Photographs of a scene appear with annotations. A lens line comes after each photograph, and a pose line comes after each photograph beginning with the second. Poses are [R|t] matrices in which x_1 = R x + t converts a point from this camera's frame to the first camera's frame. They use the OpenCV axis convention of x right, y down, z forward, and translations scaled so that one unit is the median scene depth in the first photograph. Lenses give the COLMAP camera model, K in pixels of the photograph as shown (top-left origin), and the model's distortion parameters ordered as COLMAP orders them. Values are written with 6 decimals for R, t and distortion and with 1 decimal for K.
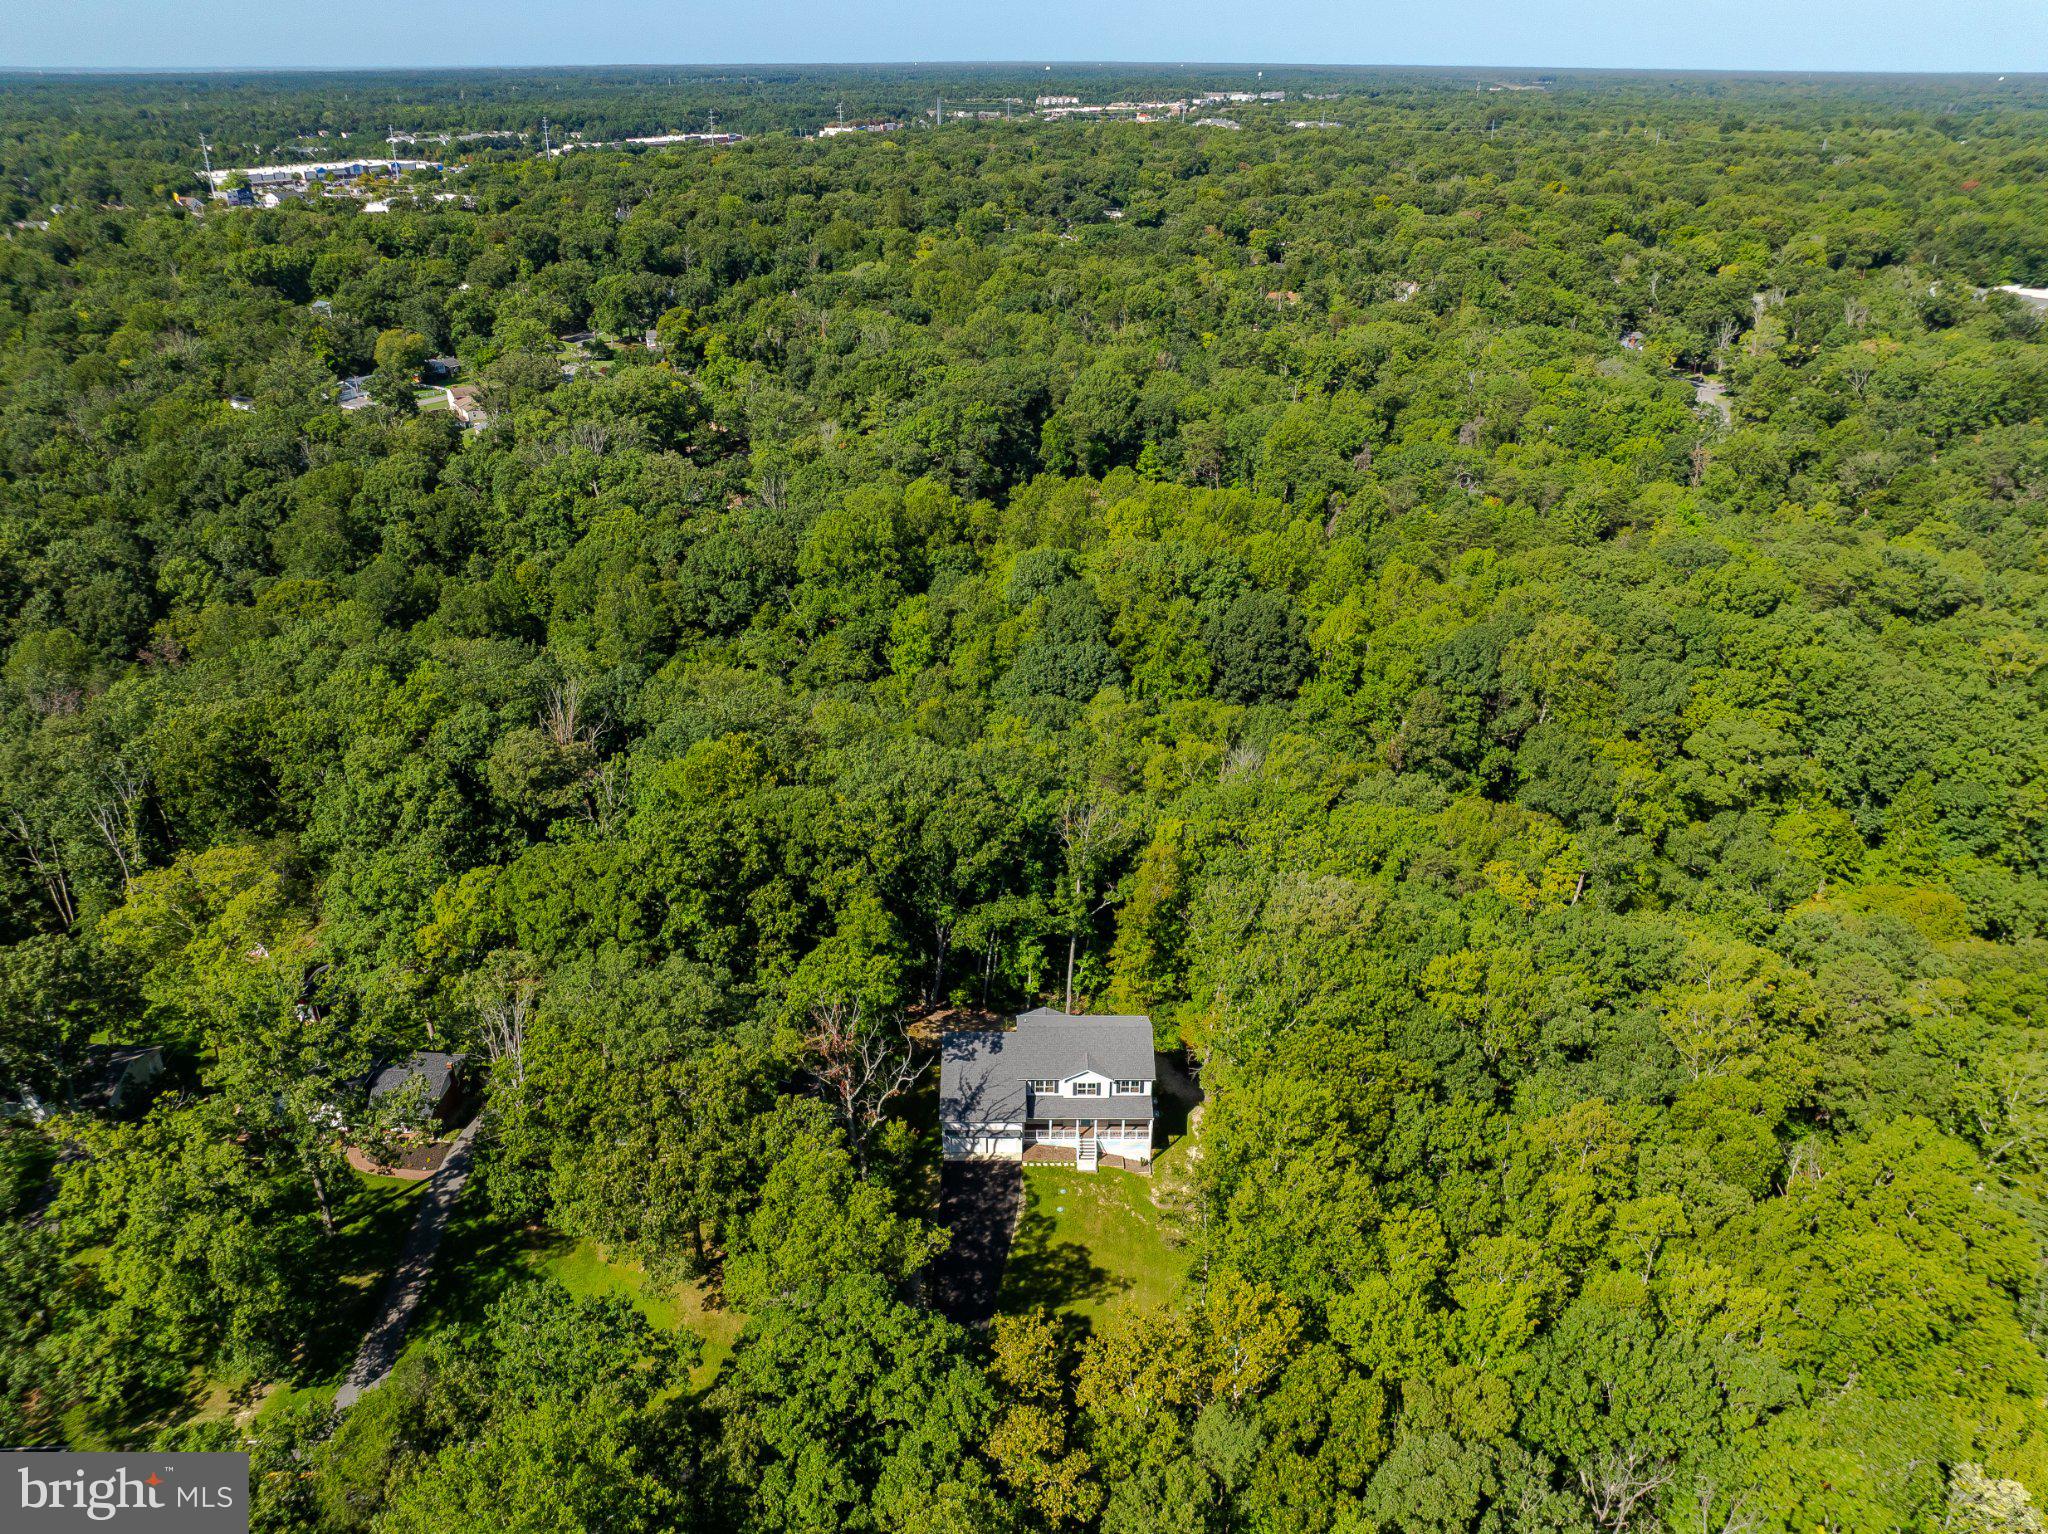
lens RADIAL K [[1452.5, 0, 1028.0], [0, 1452.5, 767.4], [0, 0, 1]] dist [-0.045696, 0.011256]
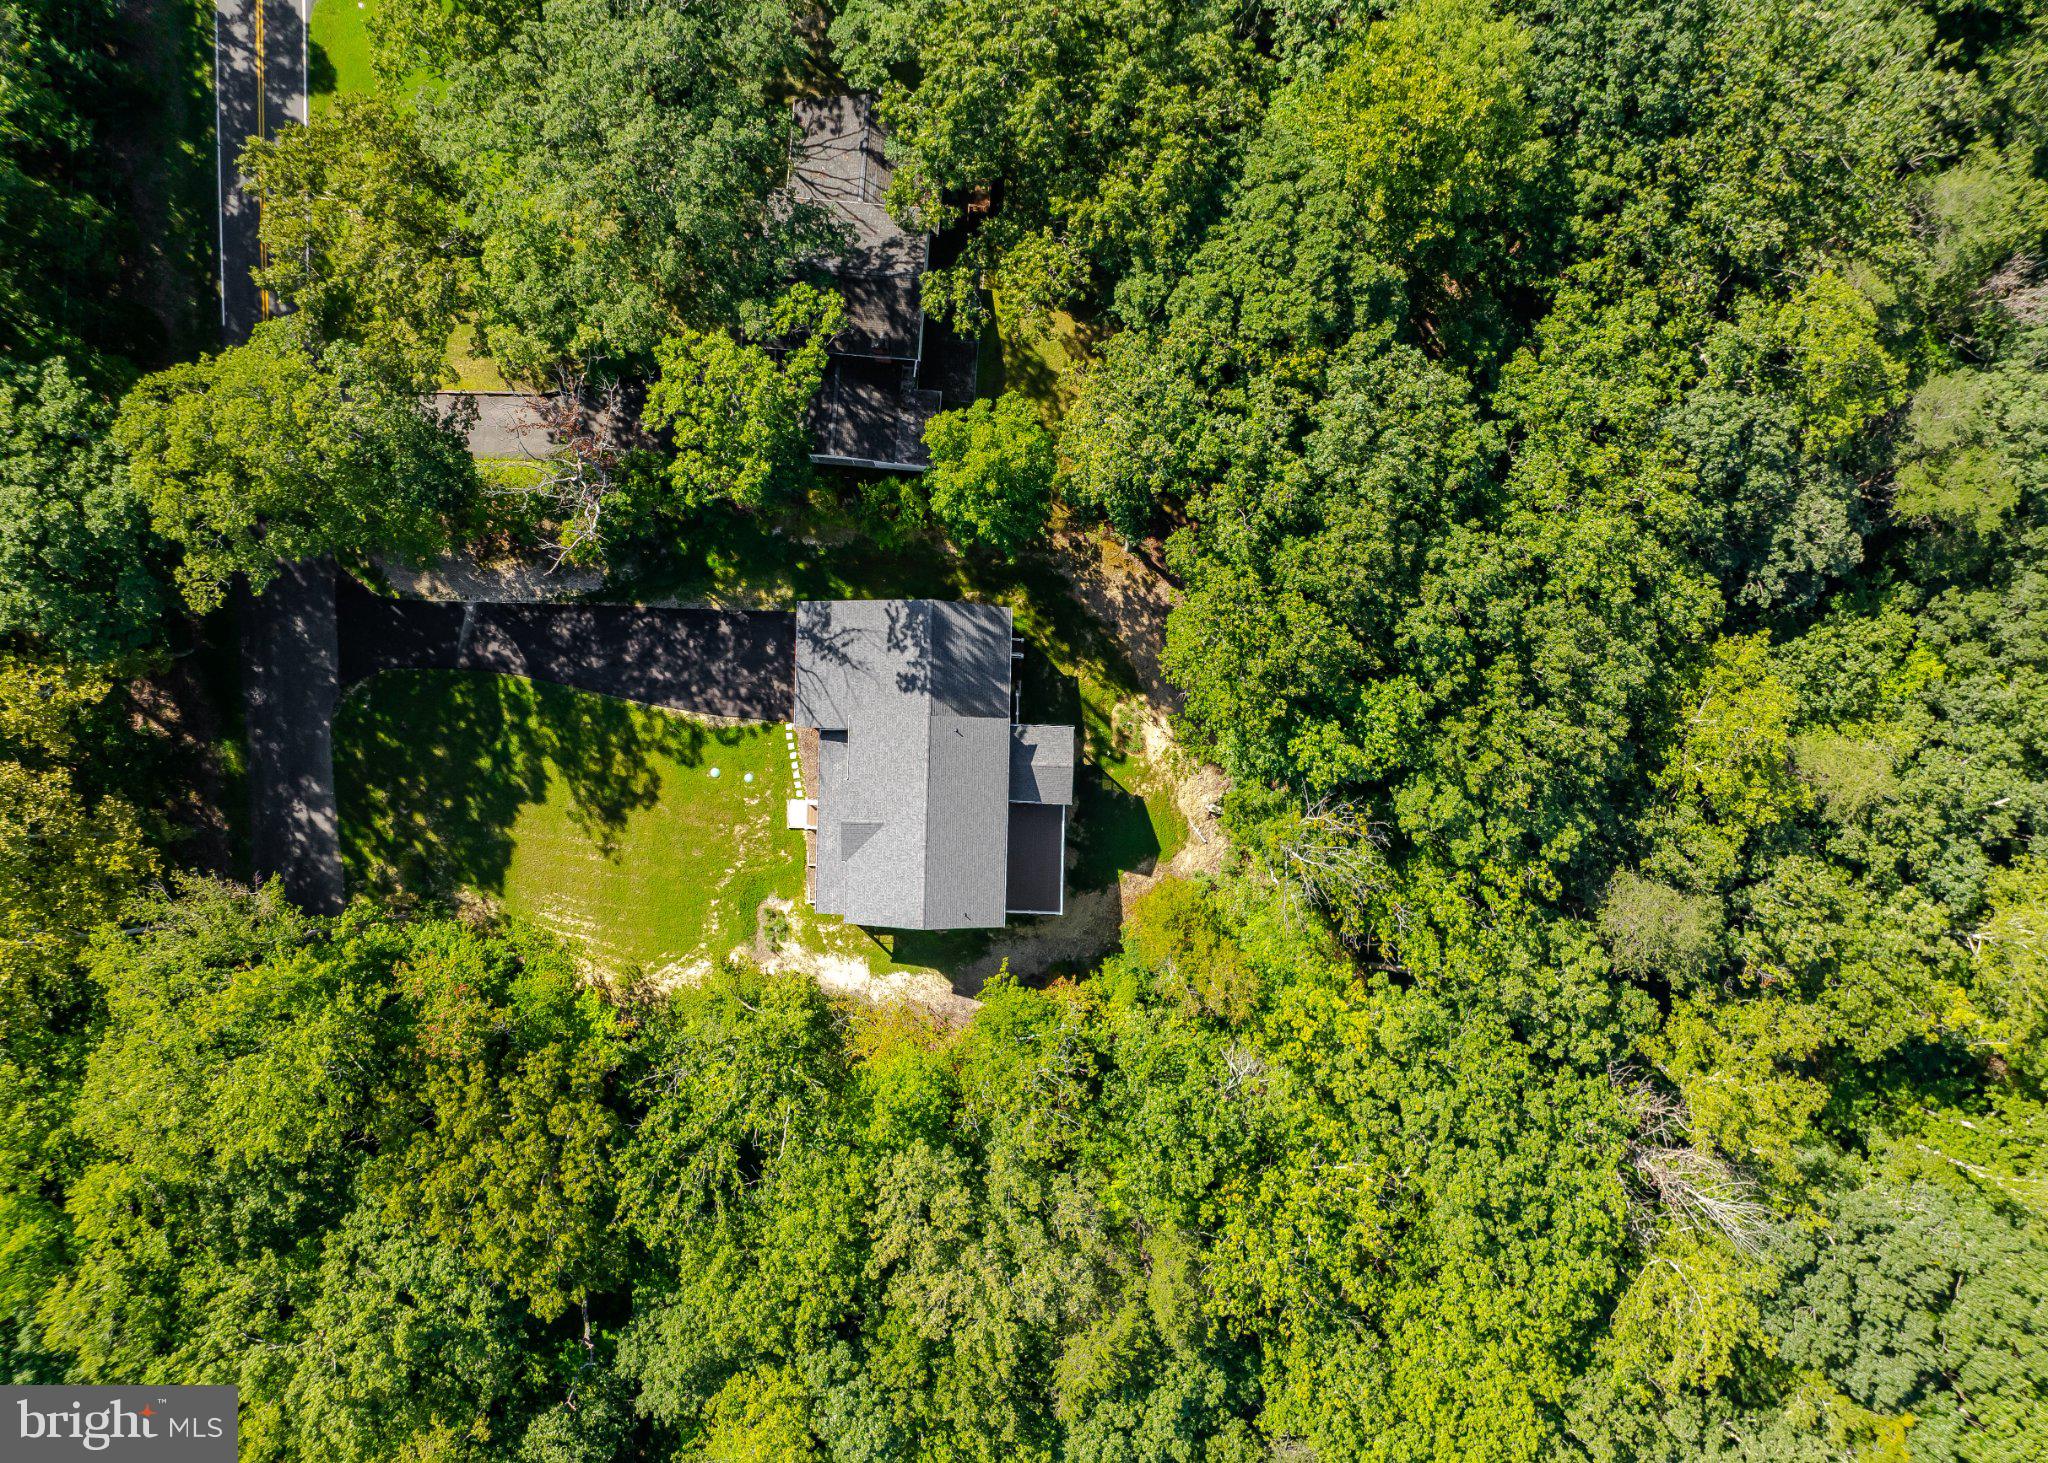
lens RADIAL K [[1499.6, 0, 1016.0], [0, 1499.6, 753.2], [0, 0, 1]] dist [-0.012745, -0.005958]
pose [[-0.025804, 0.999652, -0.005466, 0.009852], [-0.465519, -0.007178, 0.885009, -0.357296], [0.884662, 0.025381, 0.465542, 0.619480]]
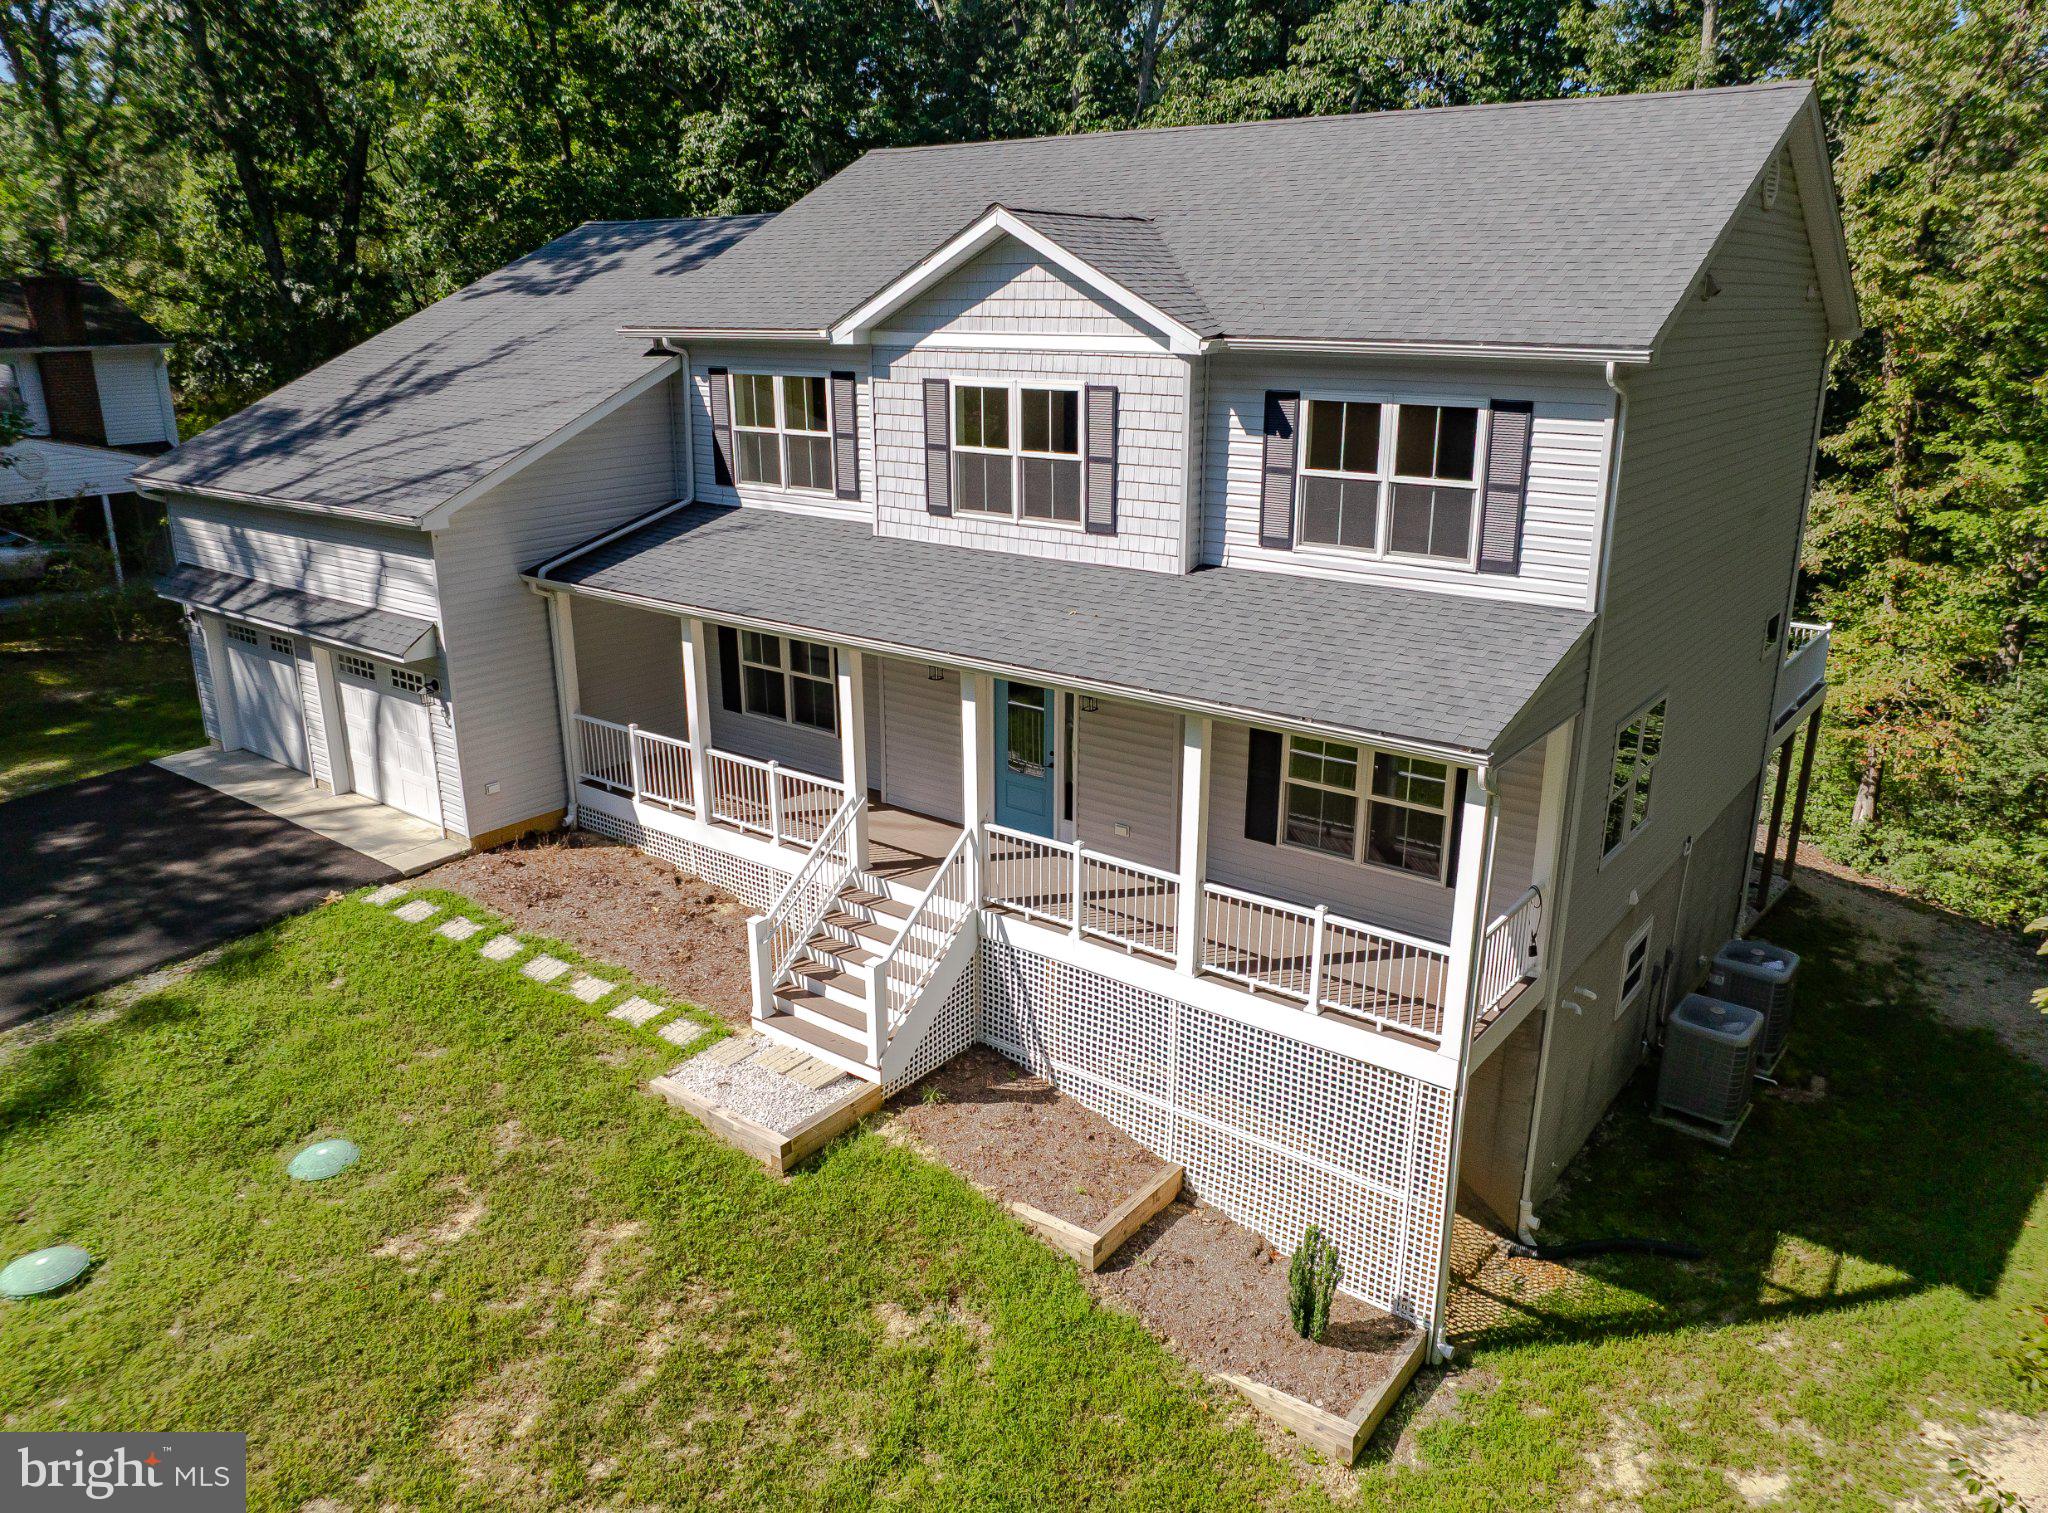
lens RADIAL K [[1452.5, 0, 1040.5], [0, 1452.5, 757.0], [0, 0, 1]] dist [-0.045696, 0.011256]
pose [[0.791760, 0.175304, -0.585137, 0.094210], [-0.264774, 0.961757, -0.070133, 0.210222], [0.550464, 0.210458, 0.807896, 0.761654]]
